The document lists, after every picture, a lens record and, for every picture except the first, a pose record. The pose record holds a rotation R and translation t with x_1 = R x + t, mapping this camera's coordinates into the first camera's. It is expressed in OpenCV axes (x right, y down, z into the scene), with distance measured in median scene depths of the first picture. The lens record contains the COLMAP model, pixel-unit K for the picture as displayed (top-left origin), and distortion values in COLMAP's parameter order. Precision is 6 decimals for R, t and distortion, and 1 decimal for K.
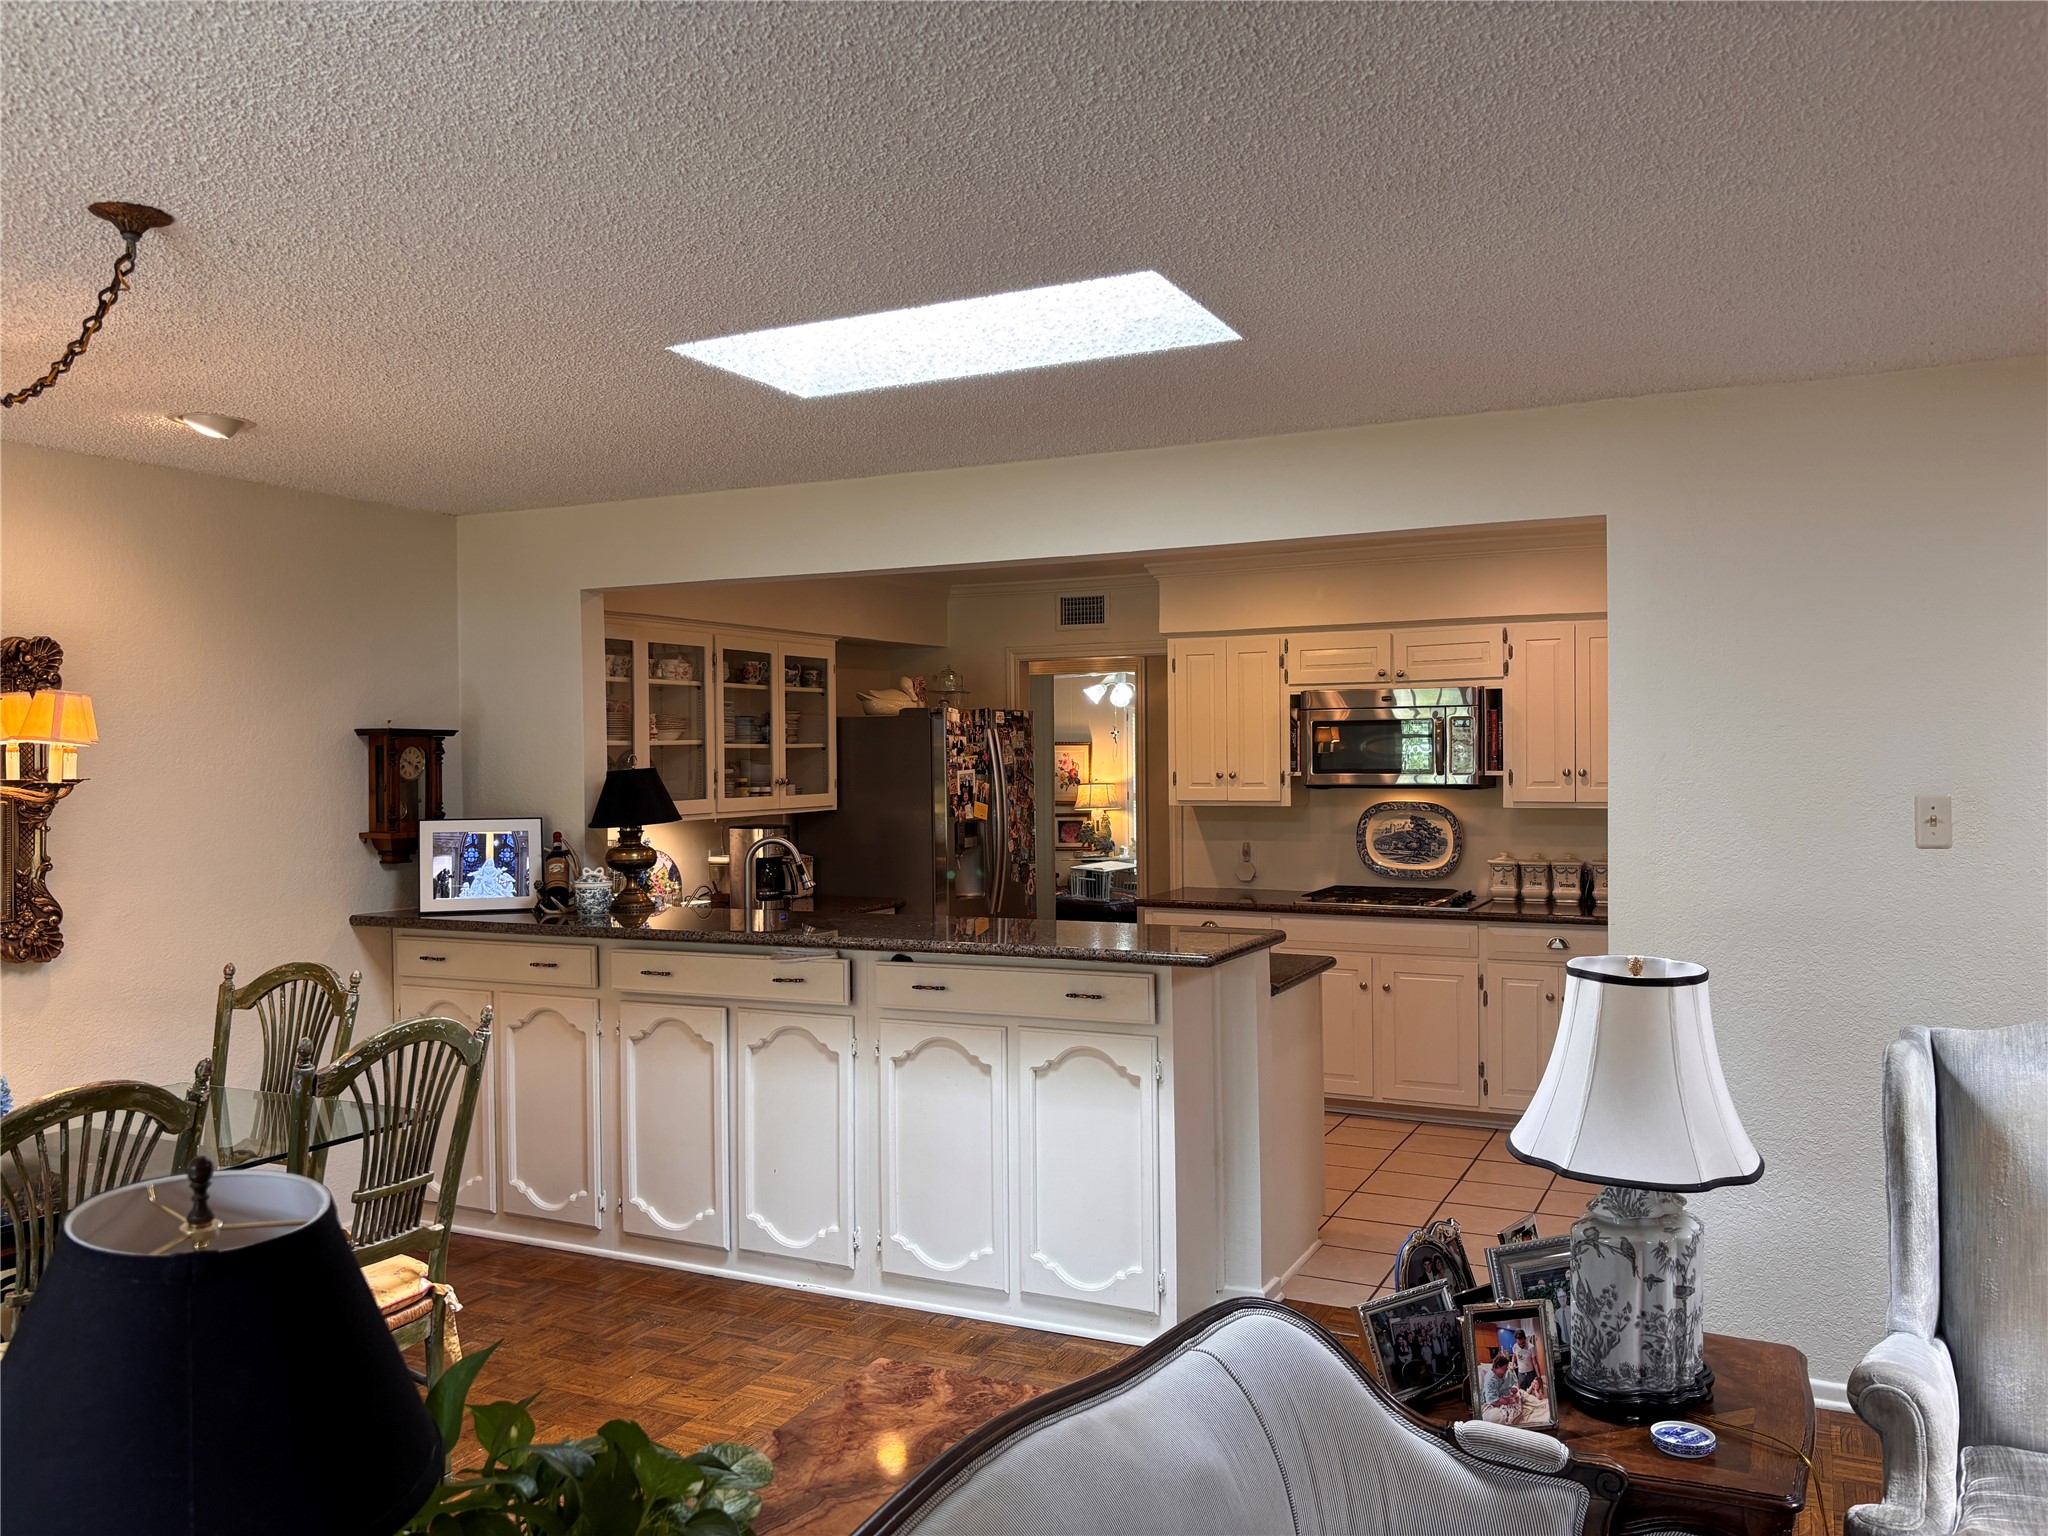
lens RADIAL K [[1573.1, 0, 1023.8], [0, 1573.1, 764.1], [0, 0, 1]] dist [0.075764, -0.120766]
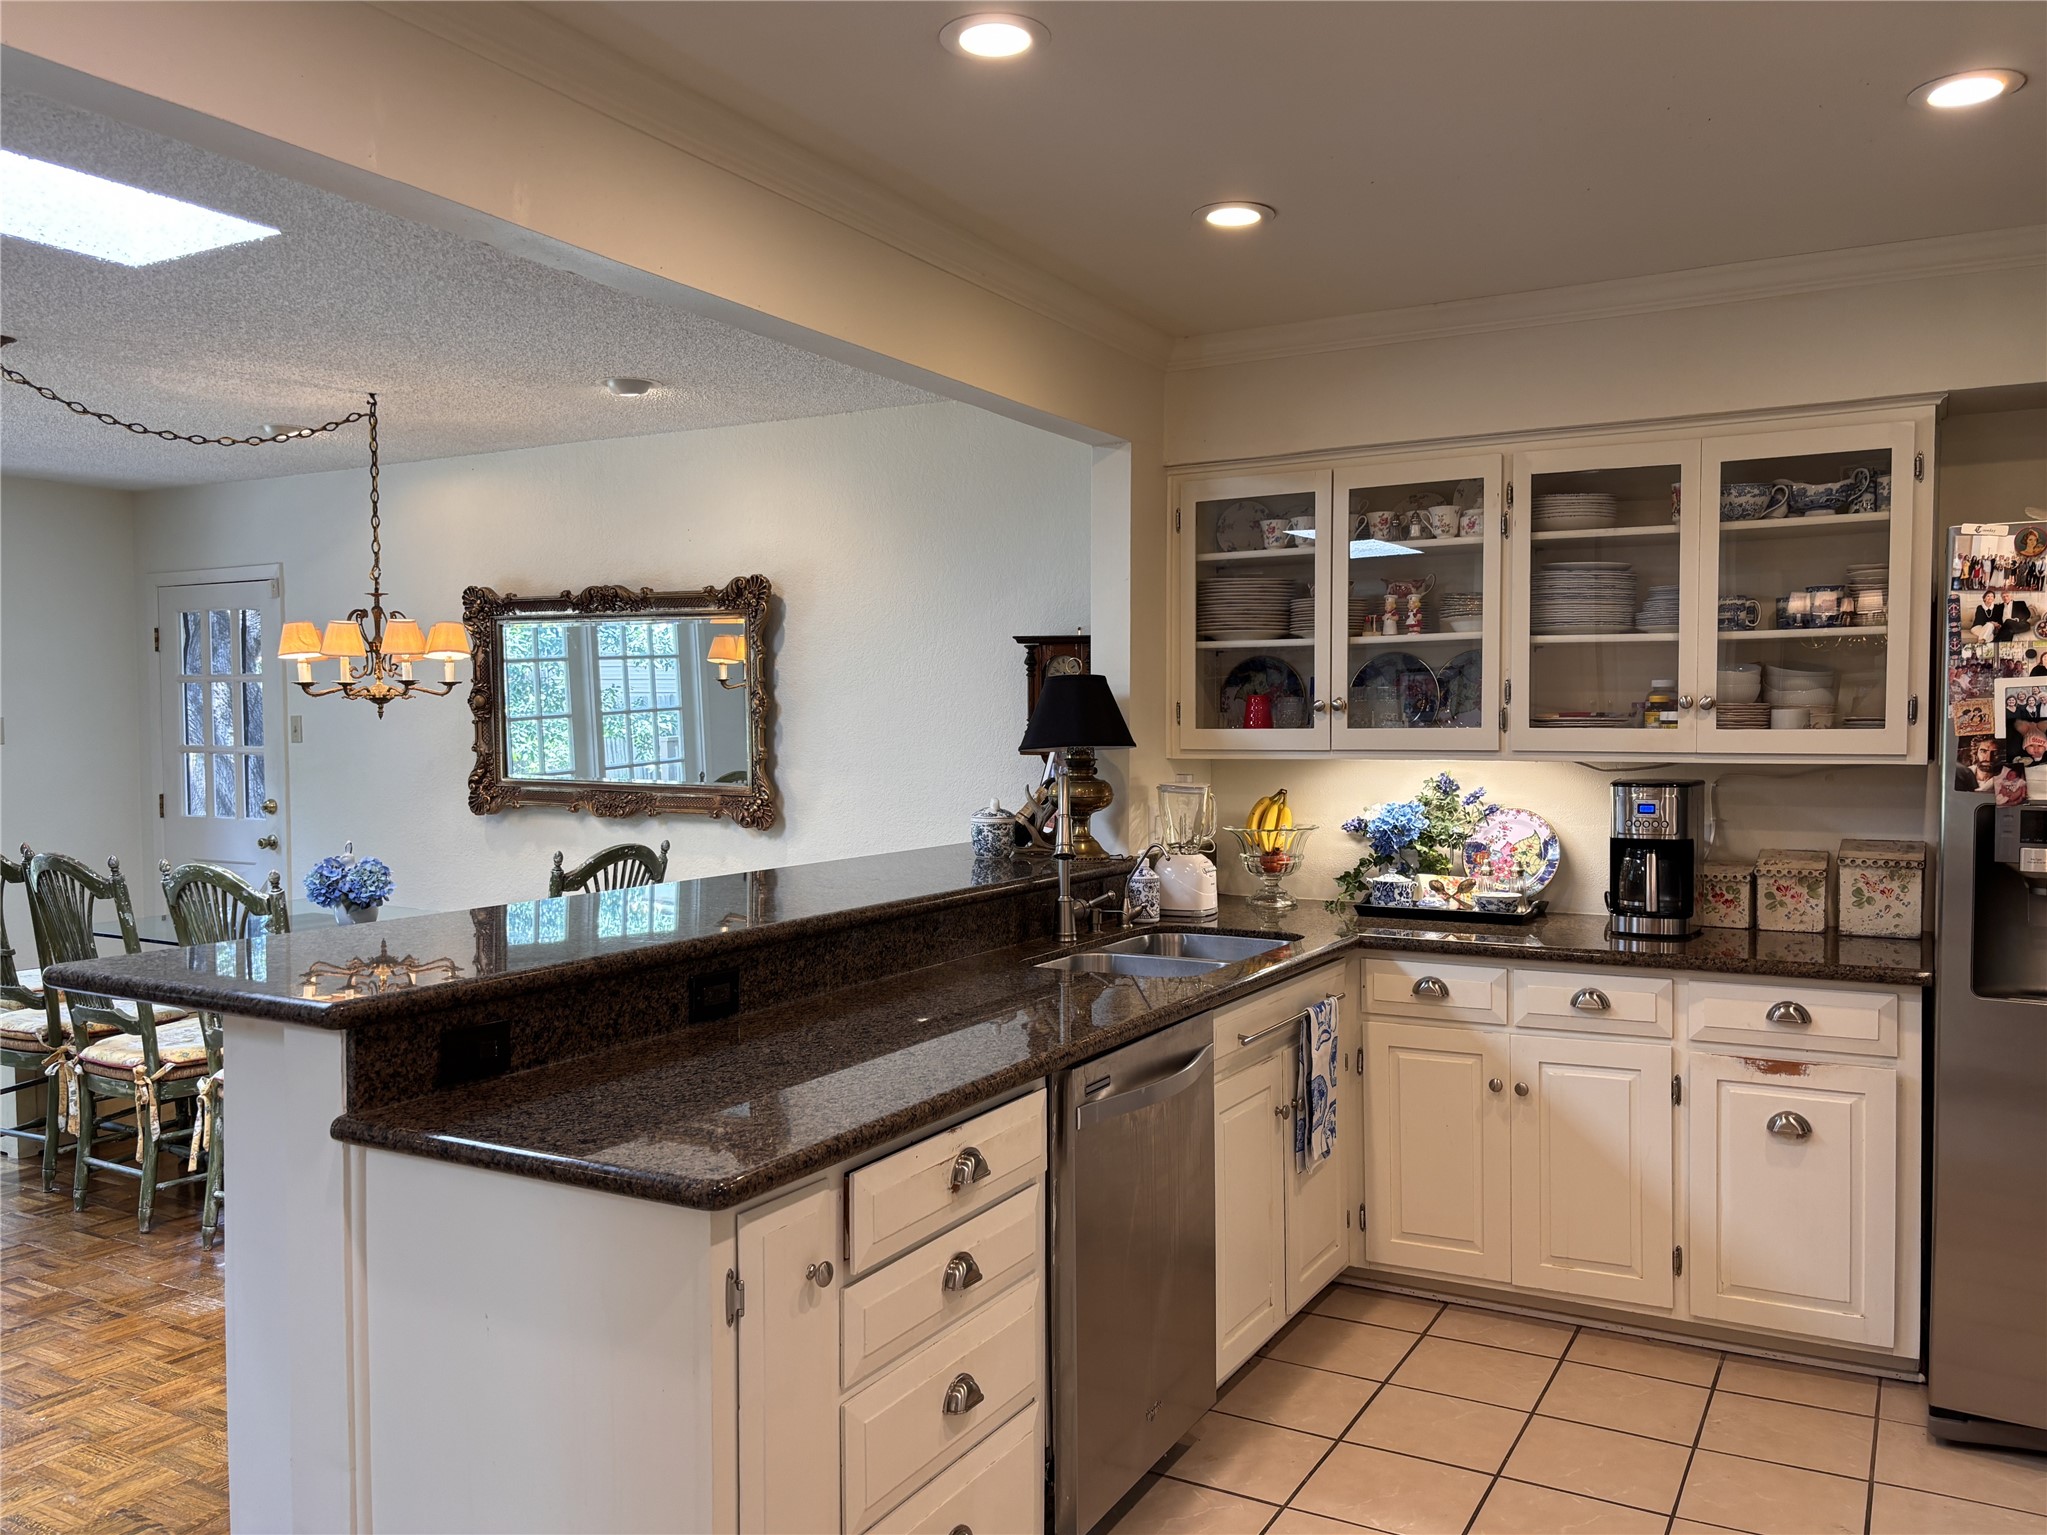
lens RADIAL K [[1571.8, 0, 1037.7], [0, 1571.8, 773.9], [0, 0, 1]] dist [0.078188, -0.088310]
pose [[-0.031456, 0.047382, -0.998381, 0.377596], [-0.008393, 0.998828, 0.047667, 0.011222], [0.999470, 0.009879, -0.031022, 0.769769]]
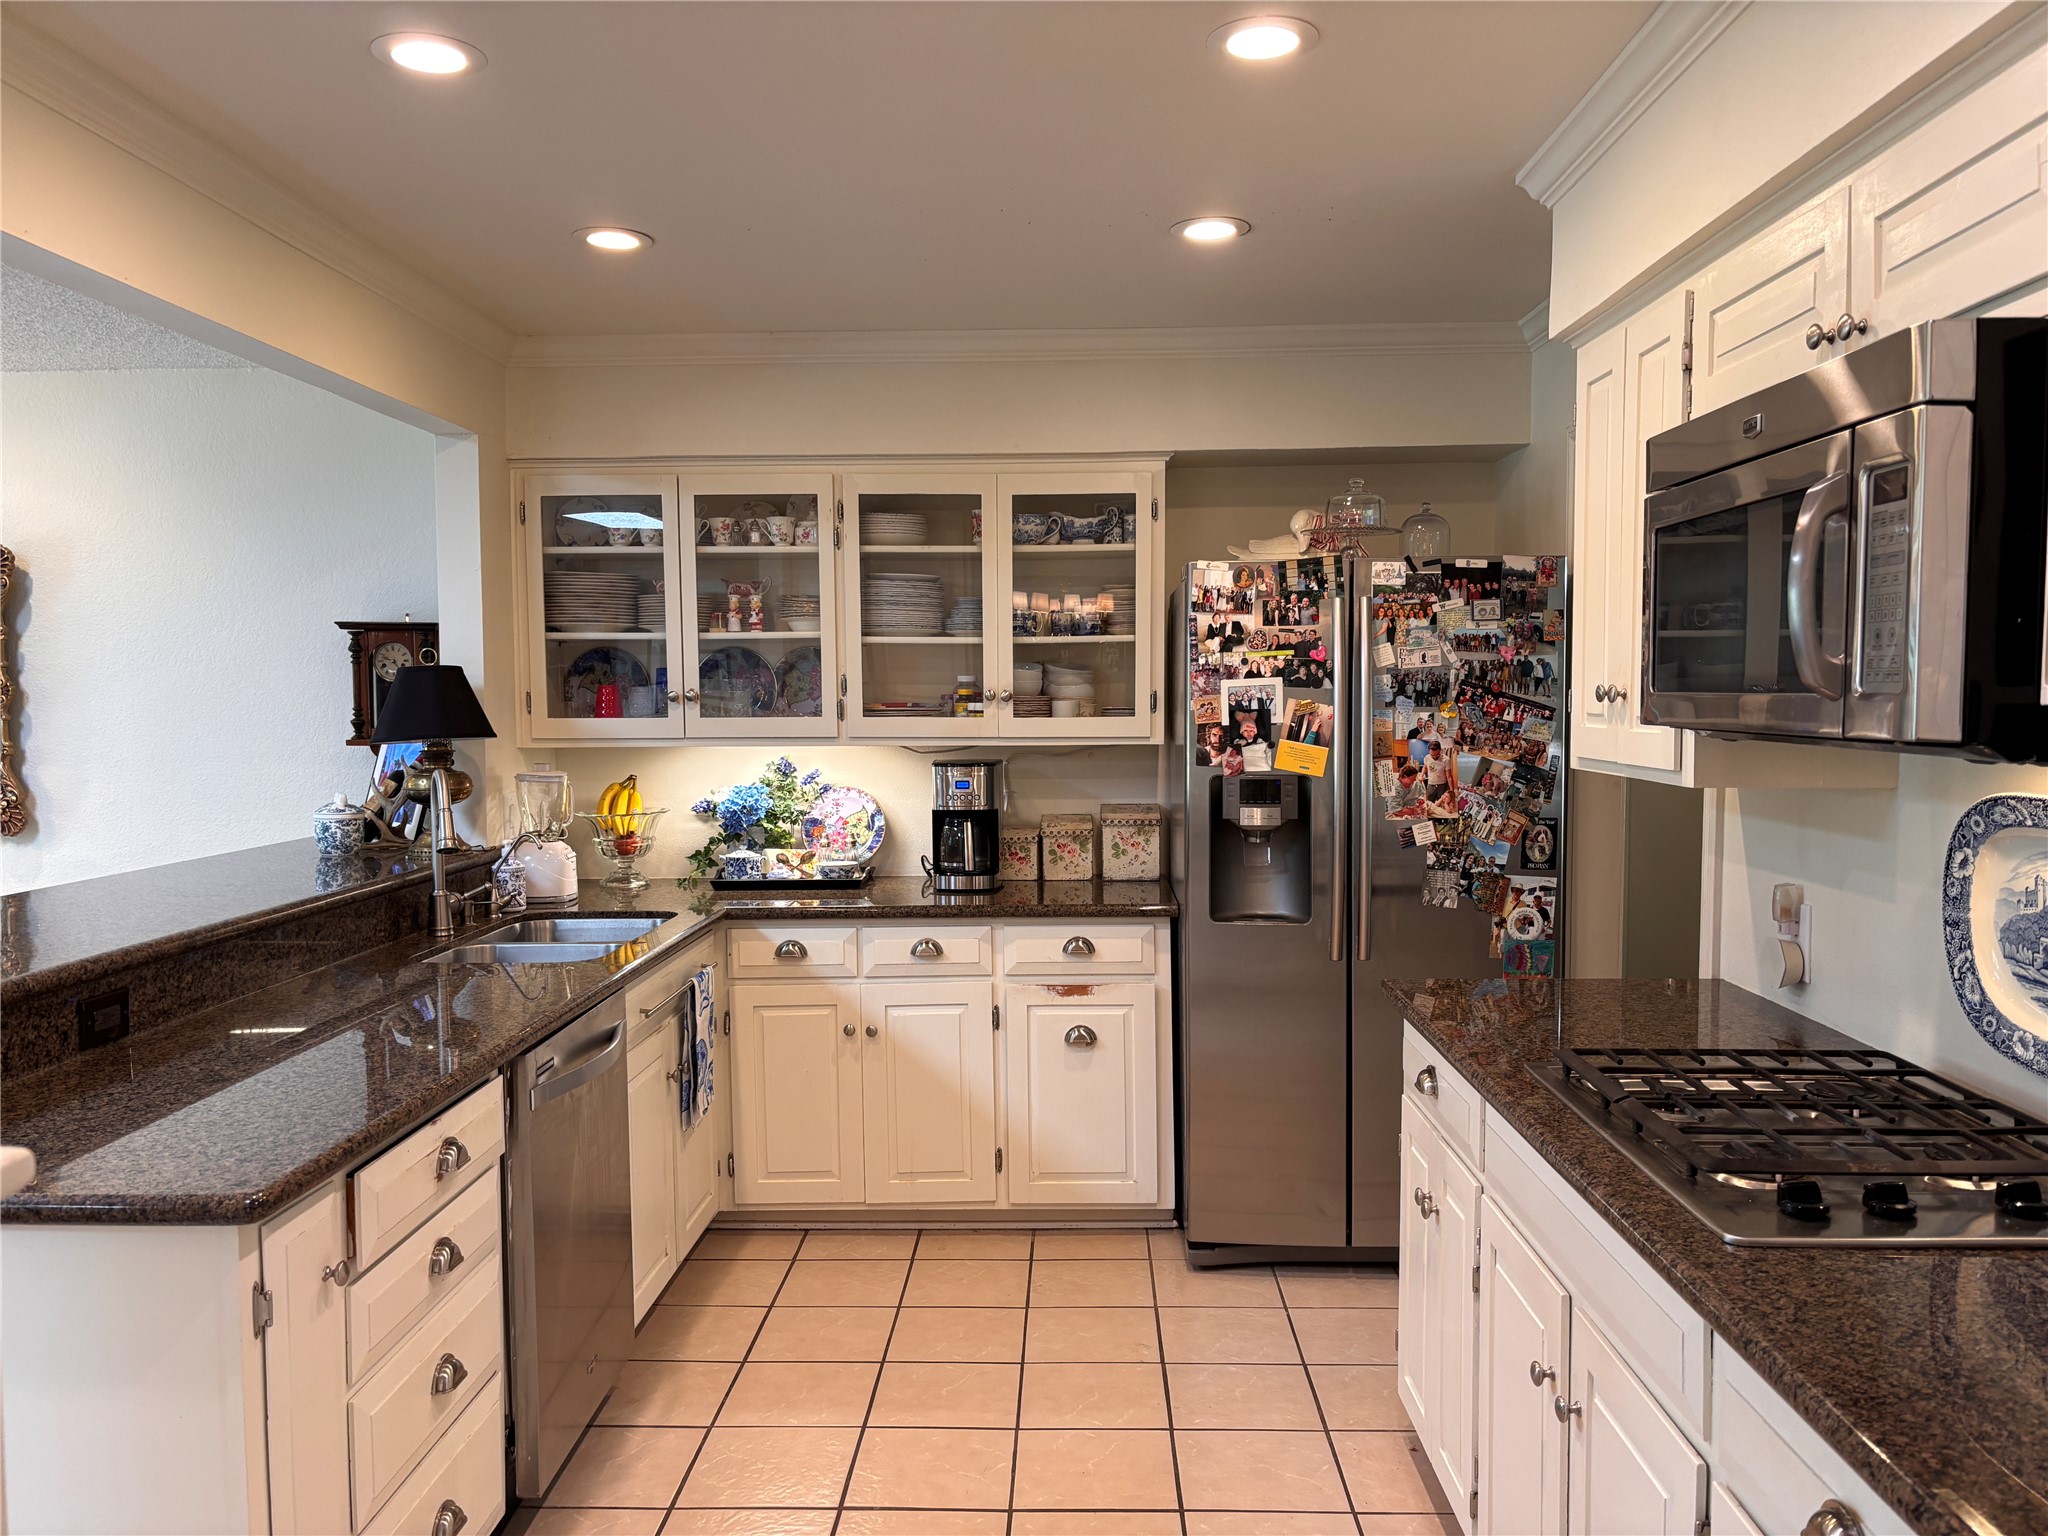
lens RADIAL K [[1538.5, 0, 1002.7], [0, 1538.5, 772.8], [0, 0, 1]] dist [0.156031, -0.219687]
pose [[0.412452, 0.057347, -0.909173, 0.404853], [-0.008991, 0.998224, 0.058885, 0.005540], [0.910935, -0.016113, 0.412235, 0.719514]]
